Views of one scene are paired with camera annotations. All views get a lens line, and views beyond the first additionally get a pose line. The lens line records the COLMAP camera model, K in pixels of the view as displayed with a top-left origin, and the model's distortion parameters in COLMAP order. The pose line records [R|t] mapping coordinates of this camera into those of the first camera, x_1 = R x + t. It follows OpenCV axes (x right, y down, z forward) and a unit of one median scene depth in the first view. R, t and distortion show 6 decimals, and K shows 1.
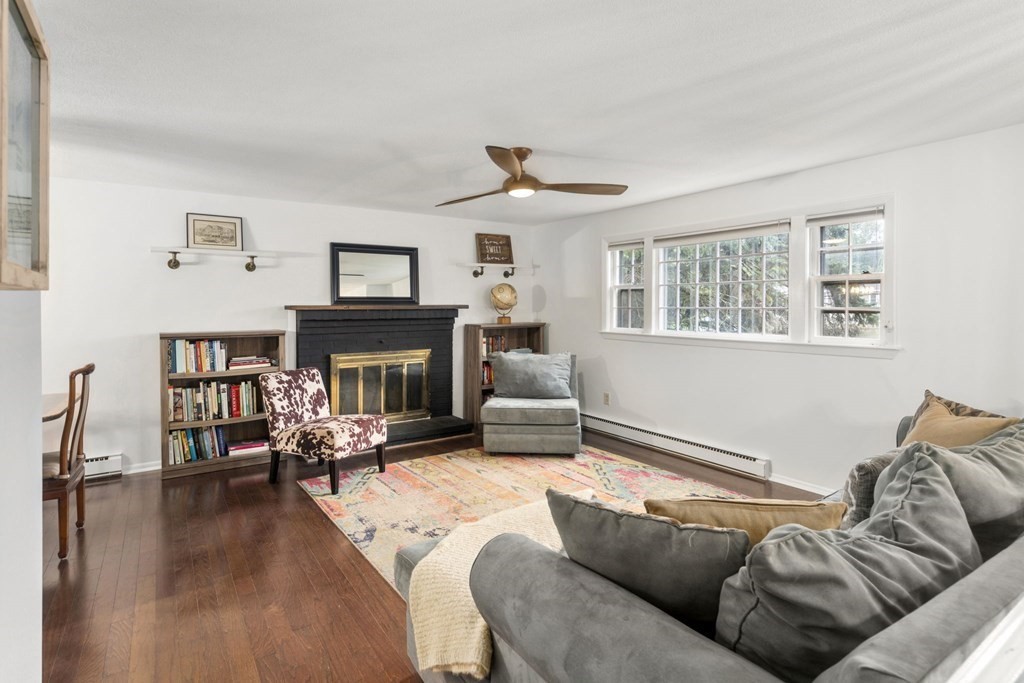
lens RADIAL K [[524.1, 0, 511.5], [0, 524.1, 299.6], [0, 0, 1]] dist [-0.003176, -0.000224]
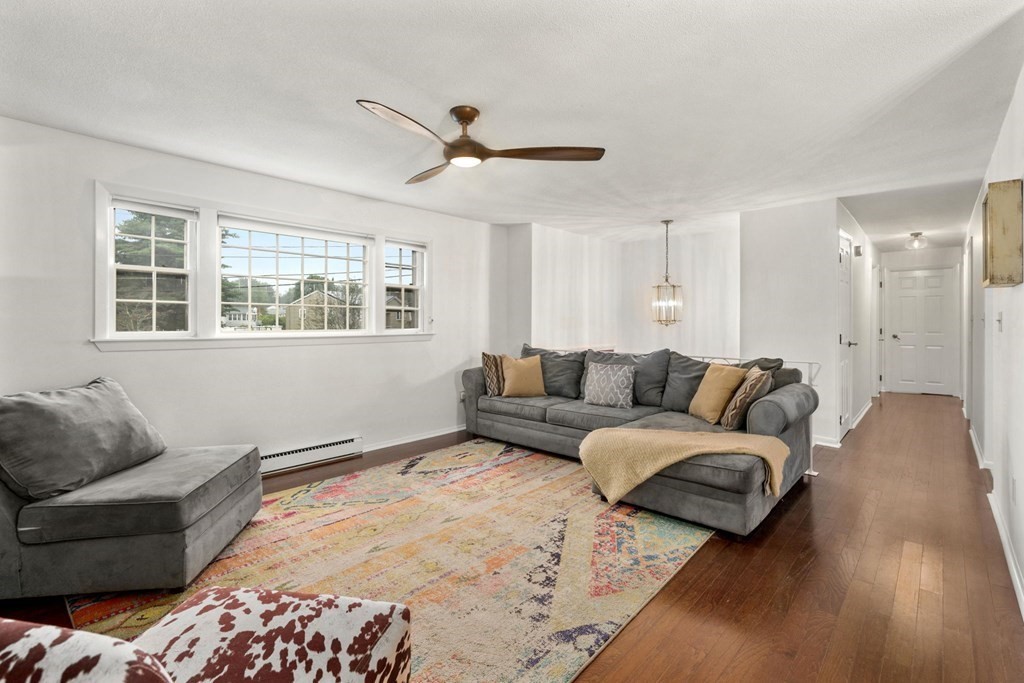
lens RADIAL K [[476.1, 0, 511.3], [0, 476.1, 319.6], [0, 0, 1]] dist [0.000726, 0.000061]
pose [[-0.241428, 0.004322, 0.970409, -0.601123], [-0.015226, 0.999850, -0.008241, 0.046047], [-0.970299, -0.016765, -0.241326, 0.891282]]
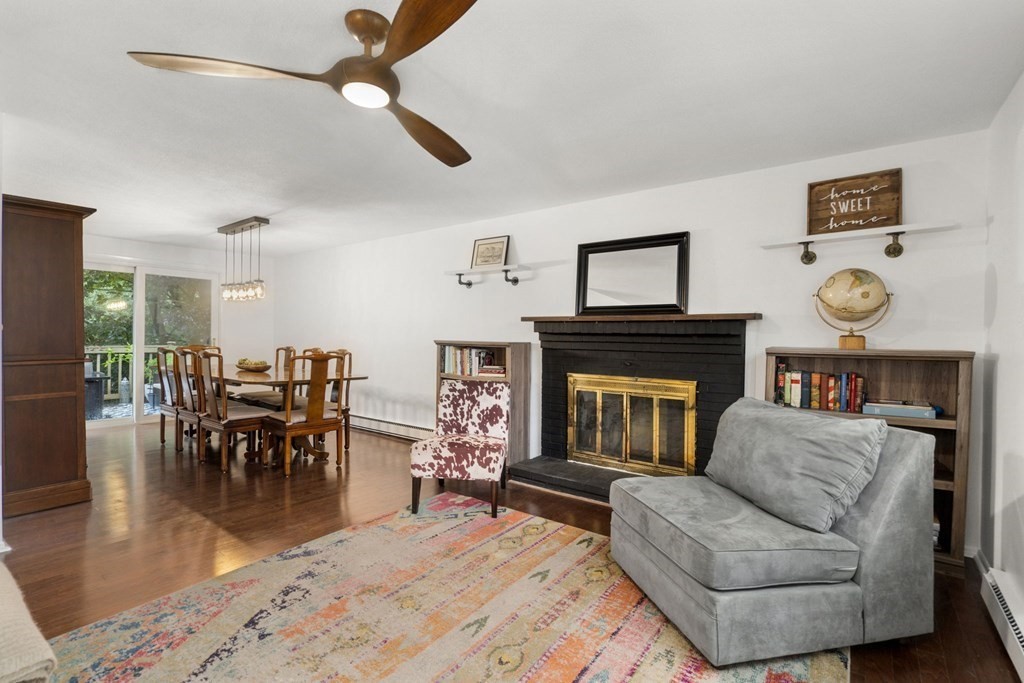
lens RADIAL K [[473.7, 0, 506.8], [0, 473.7, 336.9], [0, 0, 1]] dist [-0.001183, -0.000024]
pose [[0.313928, 0.013148, -0.949356, 0.449252], [-0.001031, 0.999908, 0.013507, 0.040868], [0.949446, -0.003262, 0.313913, 0.787647]]
